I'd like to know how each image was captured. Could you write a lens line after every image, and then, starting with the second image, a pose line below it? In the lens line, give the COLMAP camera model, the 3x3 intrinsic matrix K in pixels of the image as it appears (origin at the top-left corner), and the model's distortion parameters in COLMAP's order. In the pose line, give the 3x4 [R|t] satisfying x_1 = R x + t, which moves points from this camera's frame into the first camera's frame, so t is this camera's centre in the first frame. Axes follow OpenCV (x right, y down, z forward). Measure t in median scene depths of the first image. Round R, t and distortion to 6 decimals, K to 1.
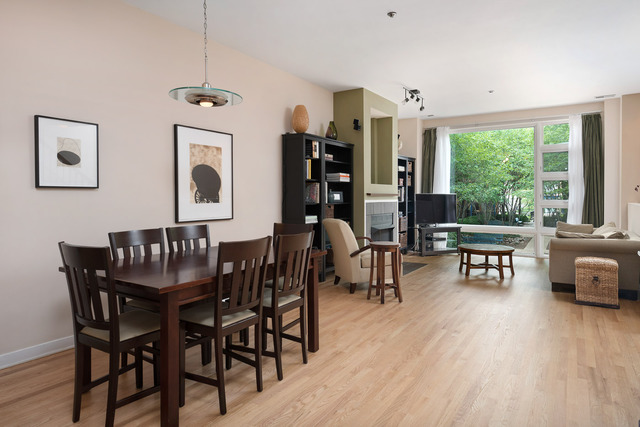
lens RADIAL K [[396.7, 0, 316.8], [0, 396.7, 197.7], [0, 0, 1]] dist [0.004818, -0.001222]
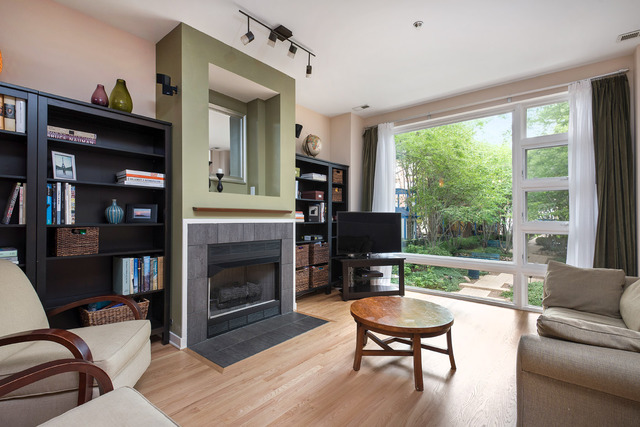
lens RADIAL K [[303.9, 0, 320.0], [0, 303.9, 213.5], [0, 0, 1]] dist [0.000486, 0.000303]
pose [[0.994045, 0.005695, -0.108822, 0.303031], [-0.007682, 0.999811, -0.017847, 0.003613], [0.108700, 0.018577, 0.993901, 0.491264]]
